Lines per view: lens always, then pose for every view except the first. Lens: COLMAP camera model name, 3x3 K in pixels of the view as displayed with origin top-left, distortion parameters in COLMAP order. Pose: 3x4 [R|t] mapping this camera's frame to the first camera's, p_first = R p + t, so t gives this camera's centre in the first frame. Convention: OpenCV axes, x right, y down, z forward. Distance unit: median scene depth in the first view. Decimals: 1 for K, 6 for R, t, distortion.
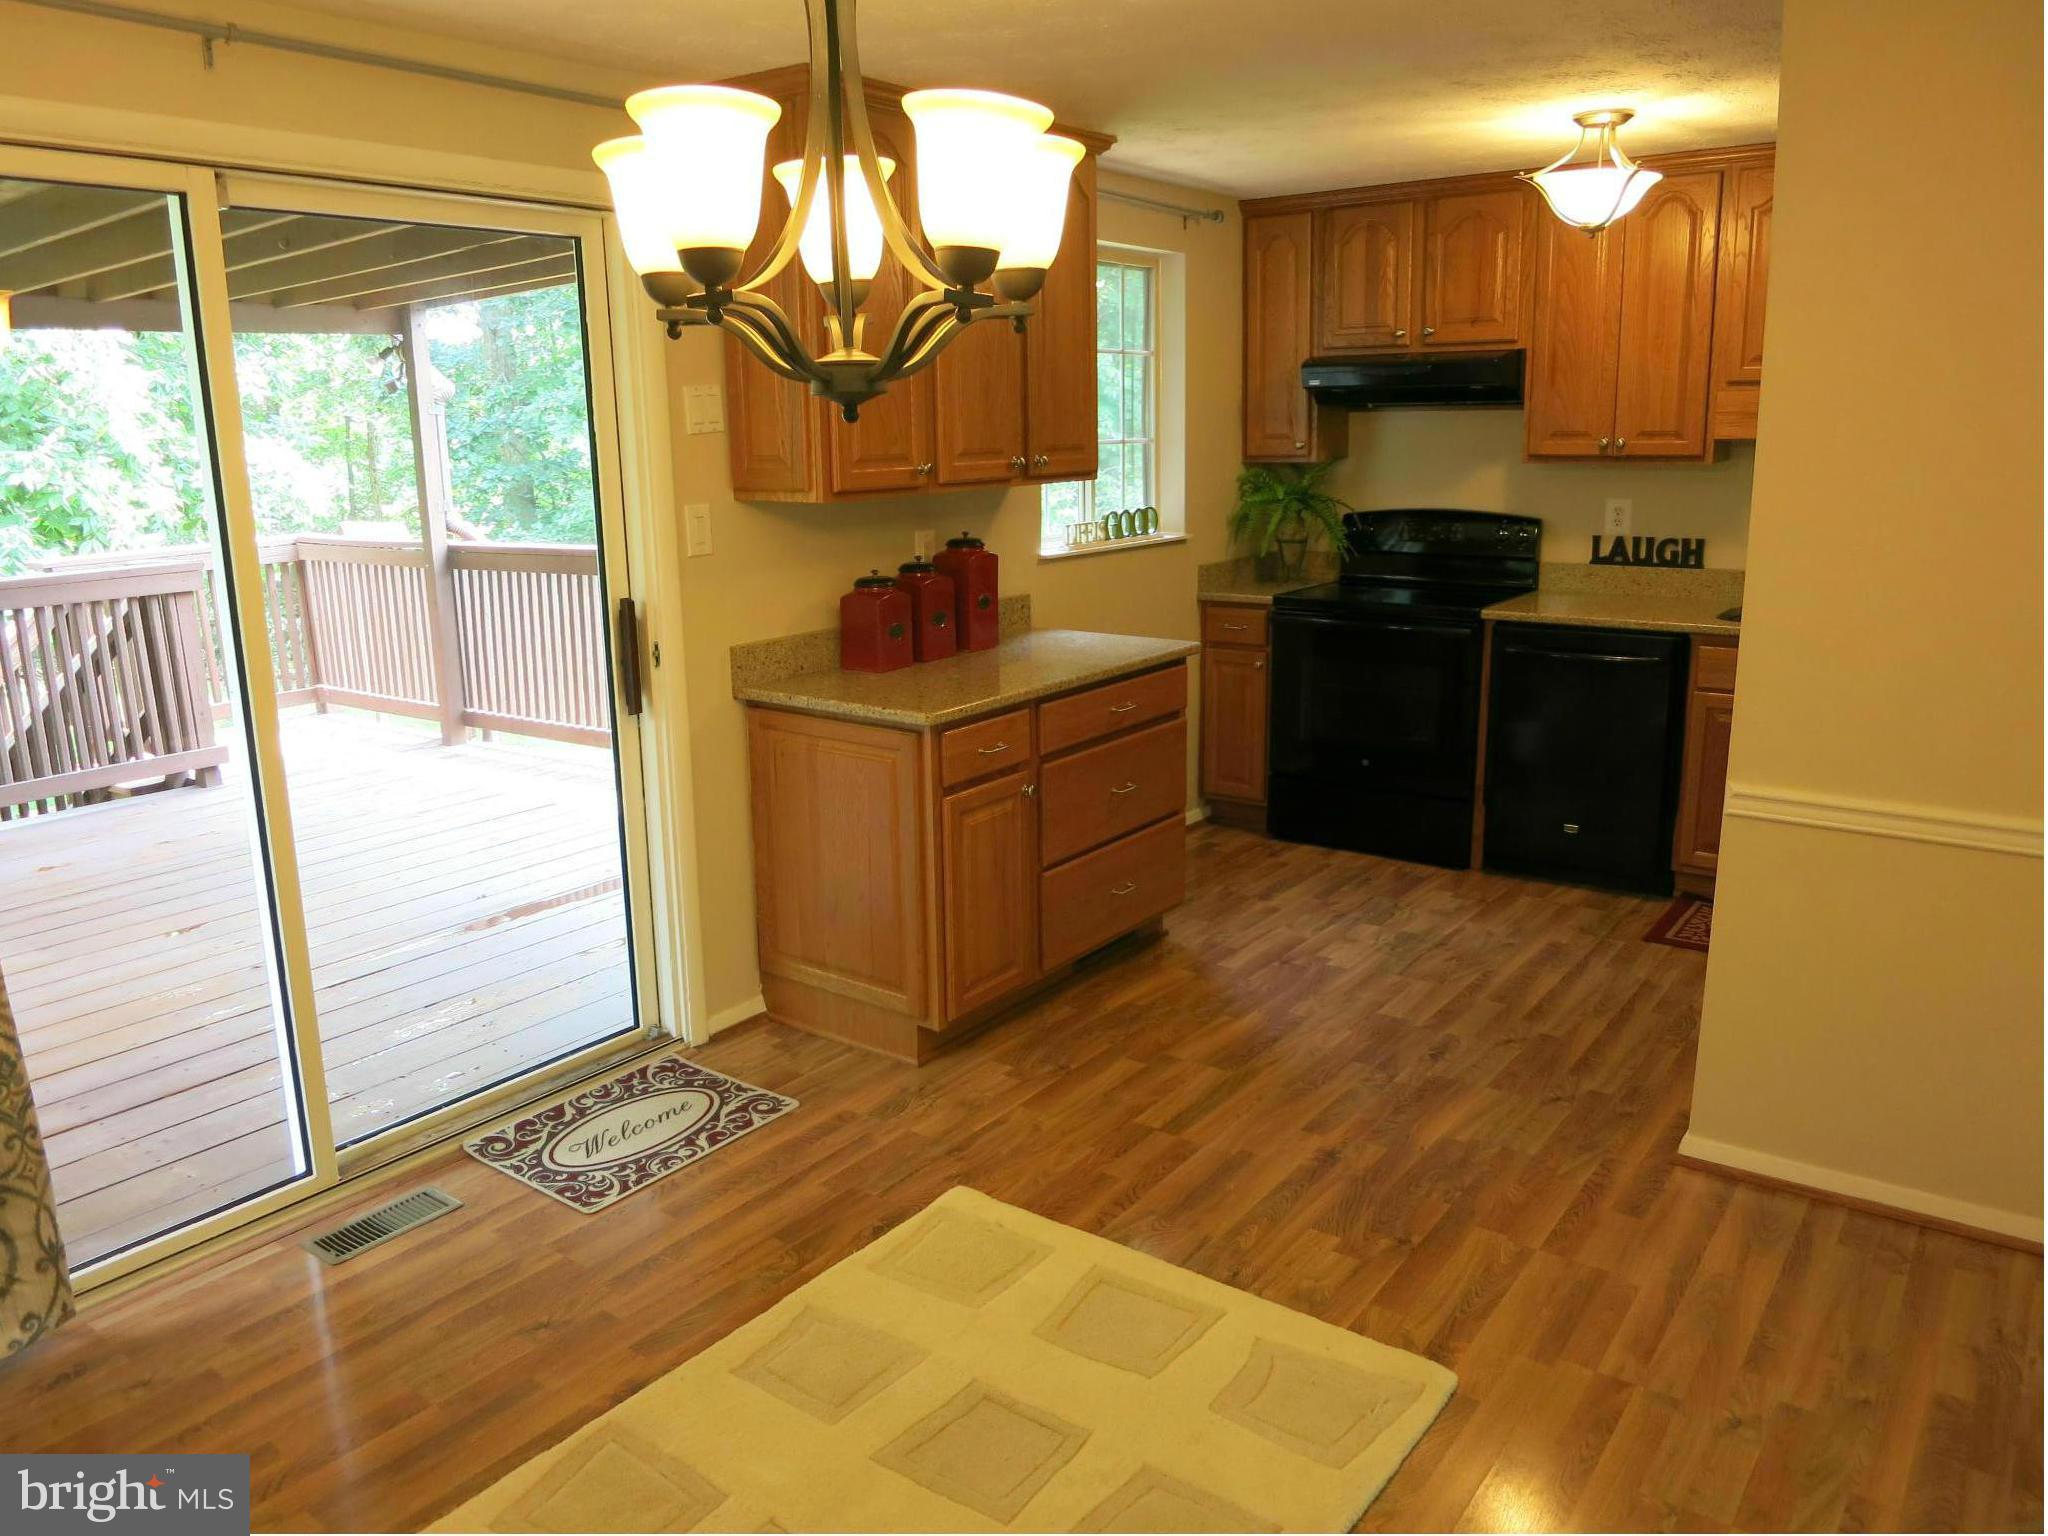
lens RADIAL K [[1476.2, 0, 1015.1], [0, 1476.2, 765.3], [0, 0, 1]] dist [-0.033605, -0.013225]
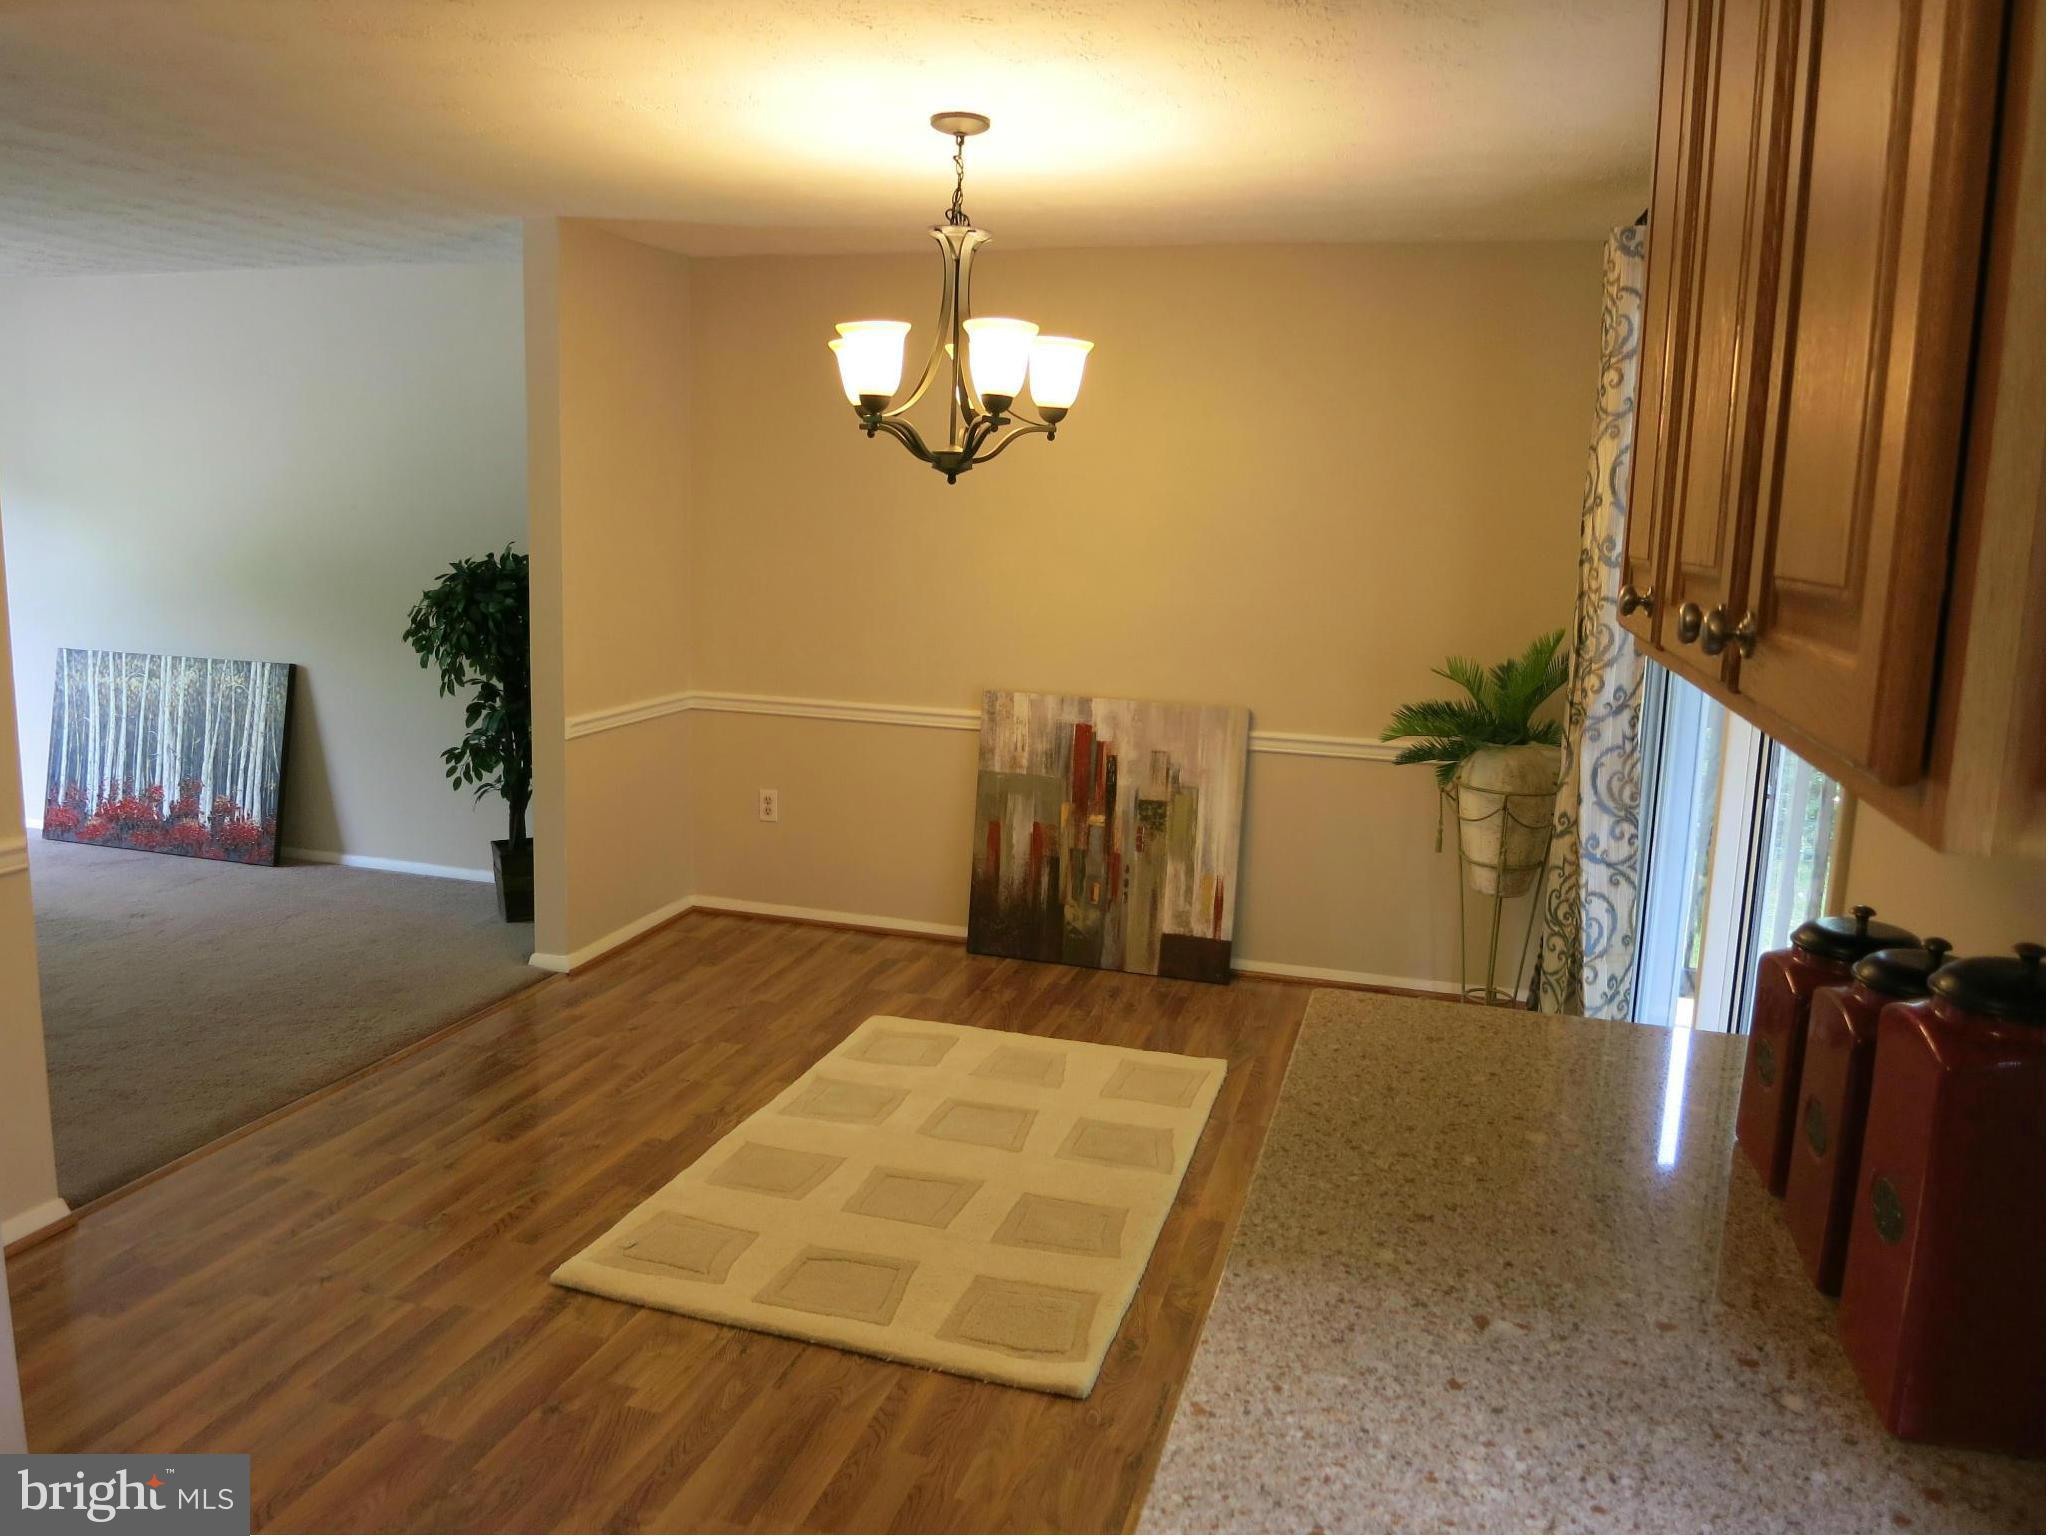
lens RADIAL K [[1476.2, 0, 983.4], [0, 1476.2, 781.9], [0, 0, 1]] dist [-0.033605, -0.013225]
pose [[-0.944726, 0.047418, -0.324413, 0.167112], [-0.088334, 0.916083, 0.391138, -0.219044], [0.315737, 0.398175, -0.861259, 0.977674]]
